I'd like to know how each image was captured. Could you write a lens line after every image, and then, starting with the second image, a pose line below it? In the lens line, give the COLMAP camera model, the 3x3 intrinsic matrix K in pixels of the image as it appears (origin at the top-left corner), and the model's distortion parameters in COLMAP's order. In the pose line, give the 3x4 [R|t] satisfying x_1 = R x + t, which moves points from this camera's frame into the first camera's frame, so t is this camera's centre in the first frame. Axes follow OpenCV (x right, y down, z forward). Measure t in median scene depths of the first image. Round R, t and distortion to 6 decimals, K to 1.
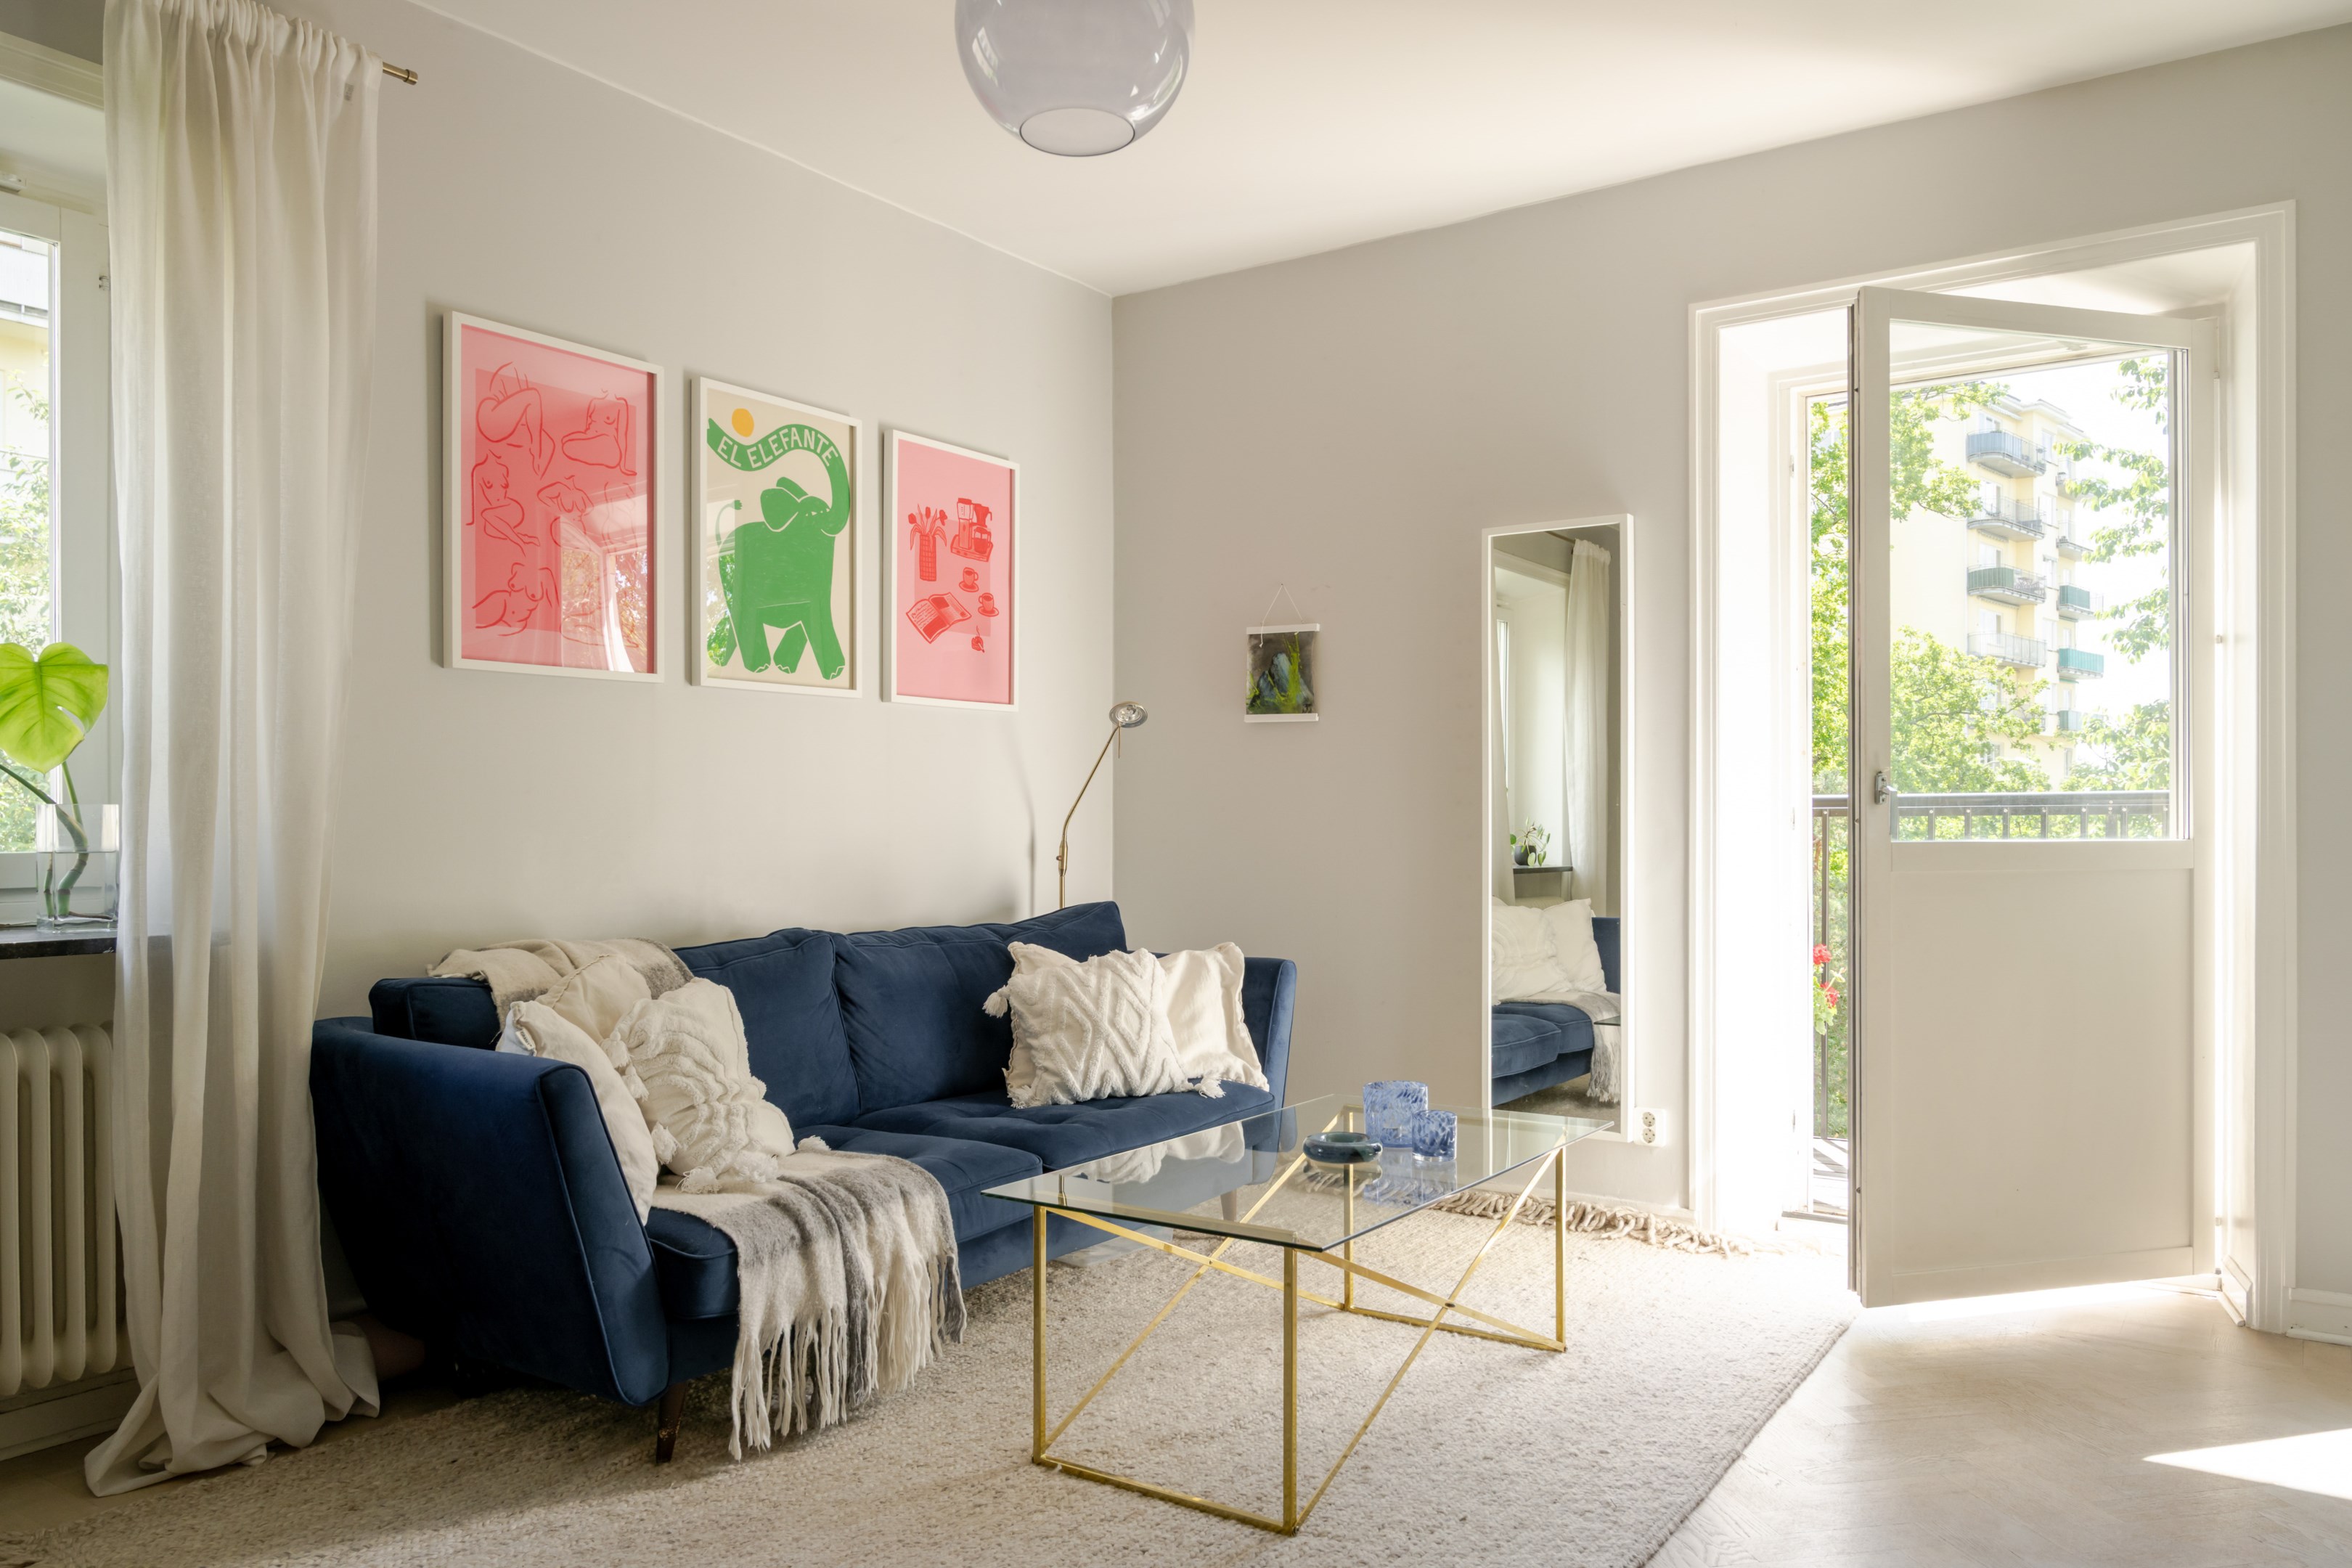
lens RADIAL K [[1592.6, 0, 1194.5], [0, 1592.6, 813.7], [0, 0, 1]] dist [-0.004674, -0.002417]
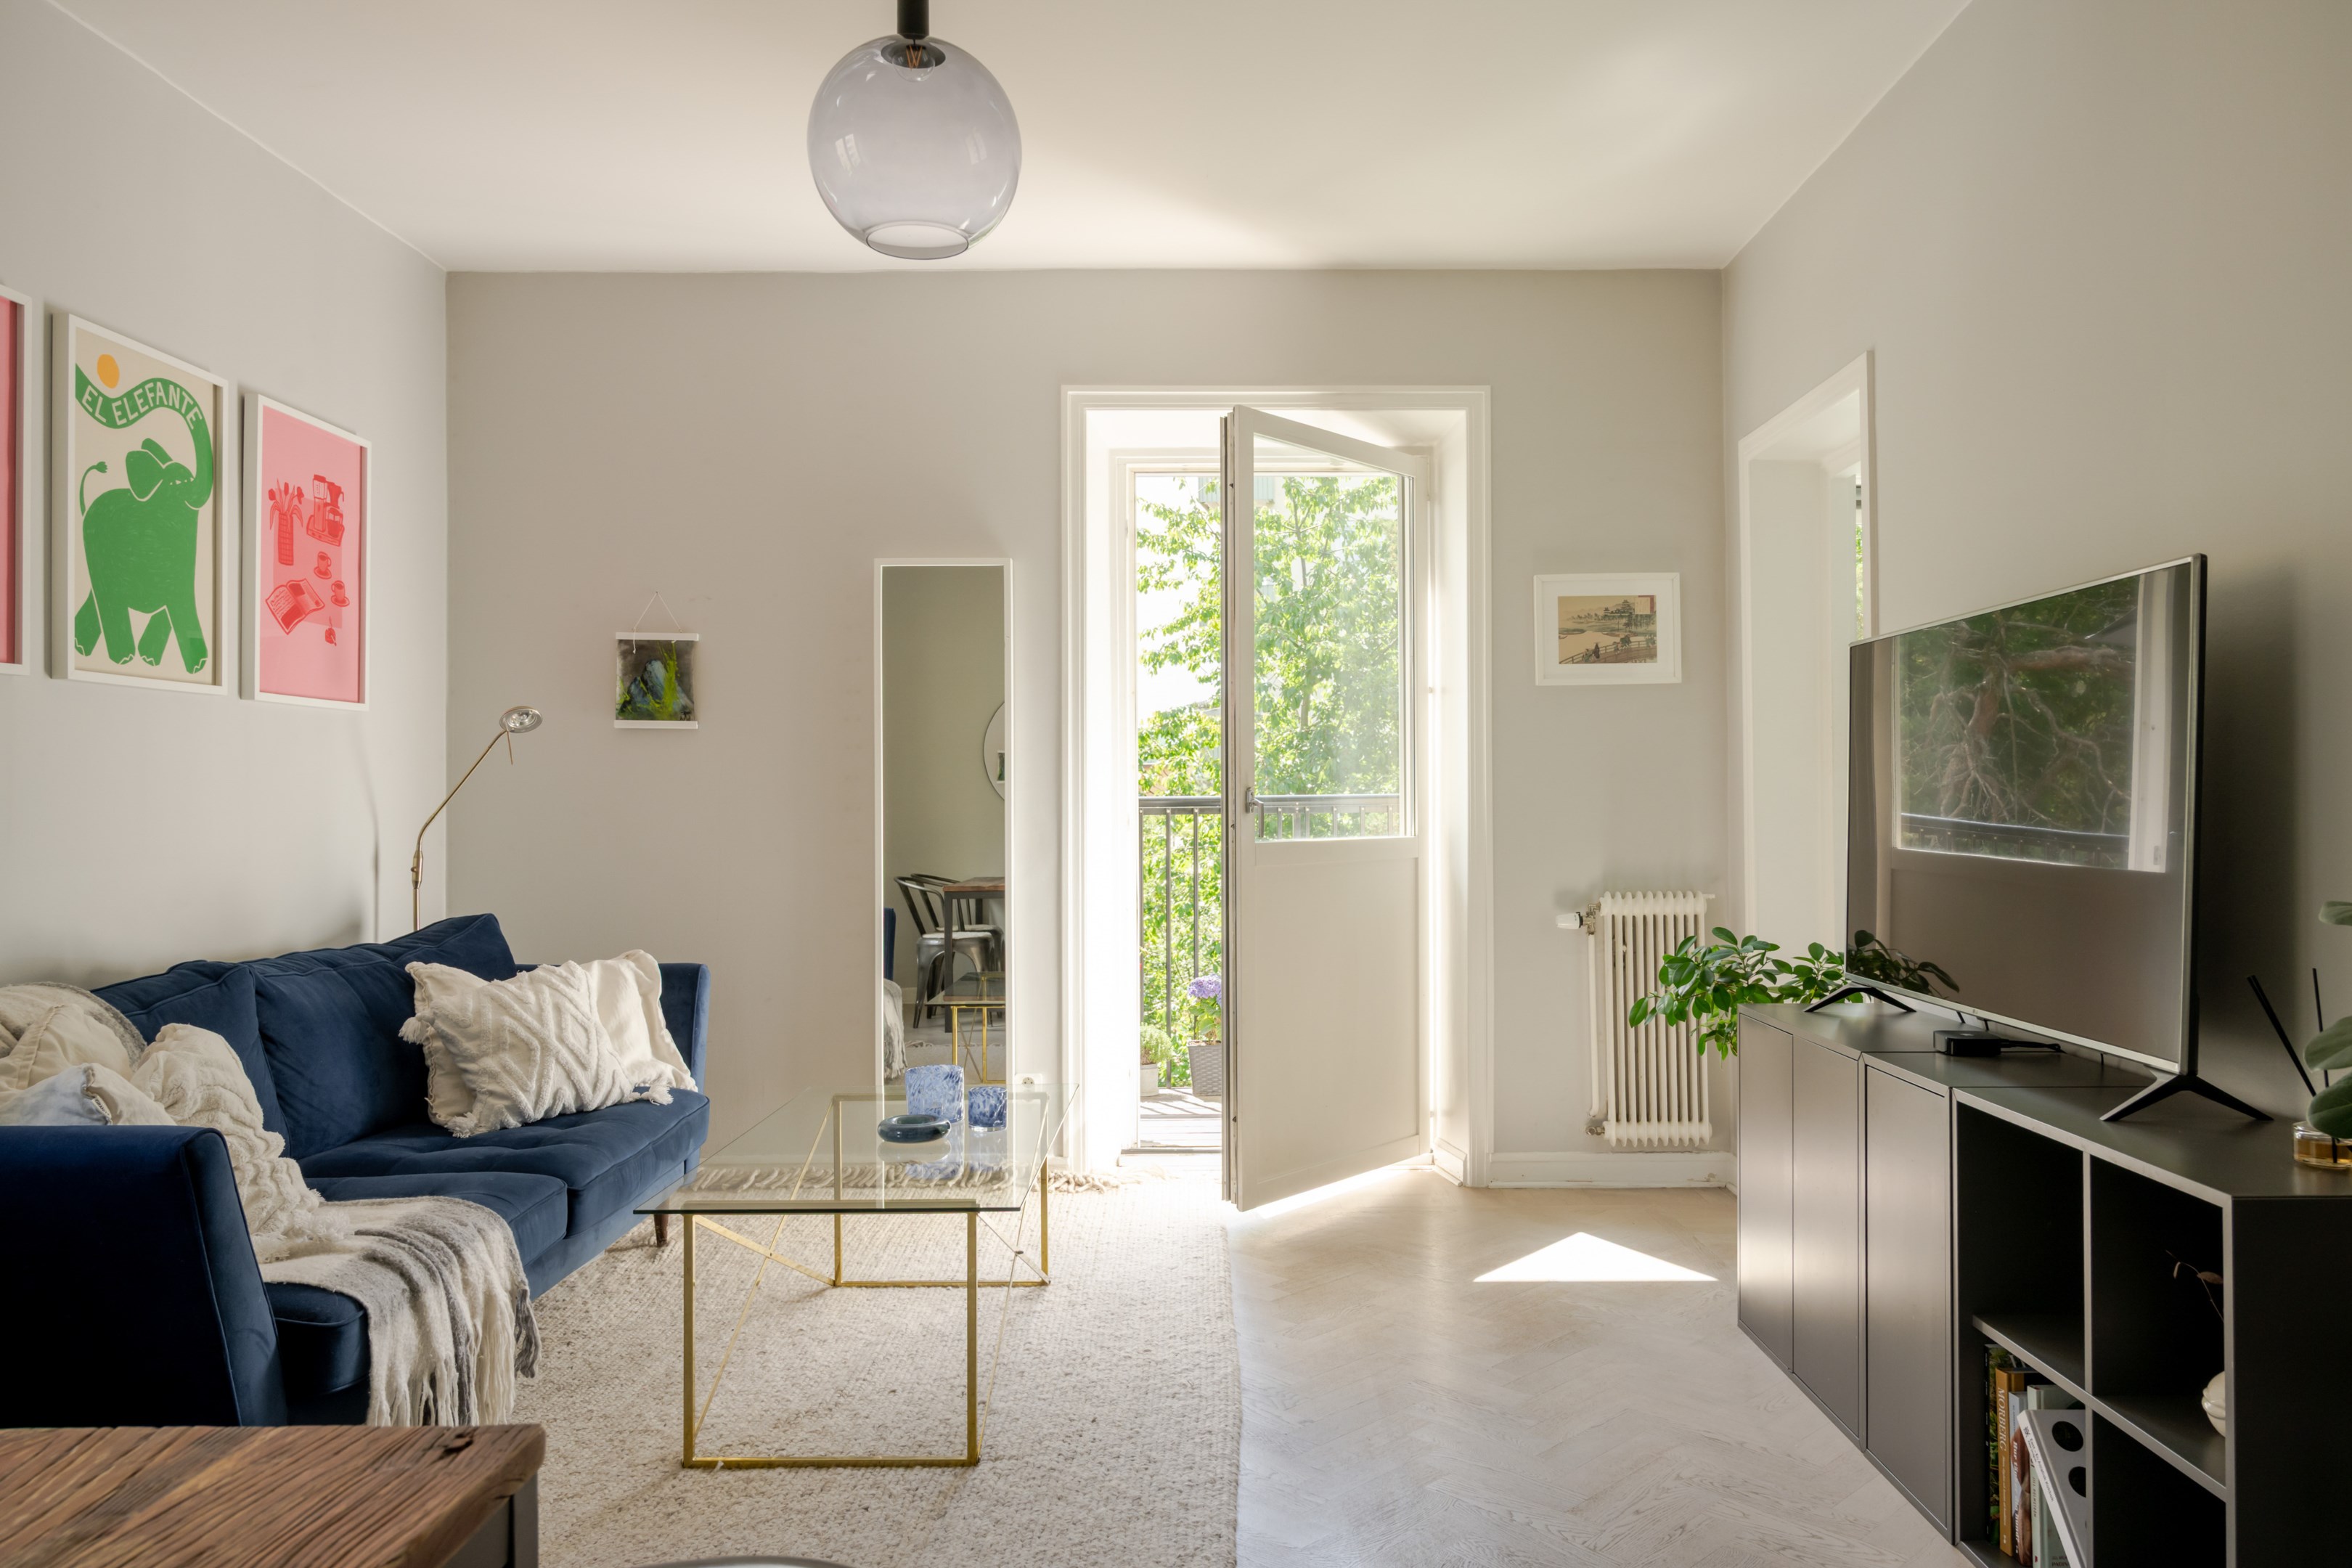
lens RADIAL K [[1577.5, 0, 1176.0], [0, 1577.5, 784.0], [0, 0, 1]] dist [-0.003100, -0.001158]
pose [[0.834962, 0.003026, 0.550299, -0.269834], [0.002531, 0.999953, -0.009339, -0.015127], [-0.550301, 0.009191, 0.834916, -0.017629]]
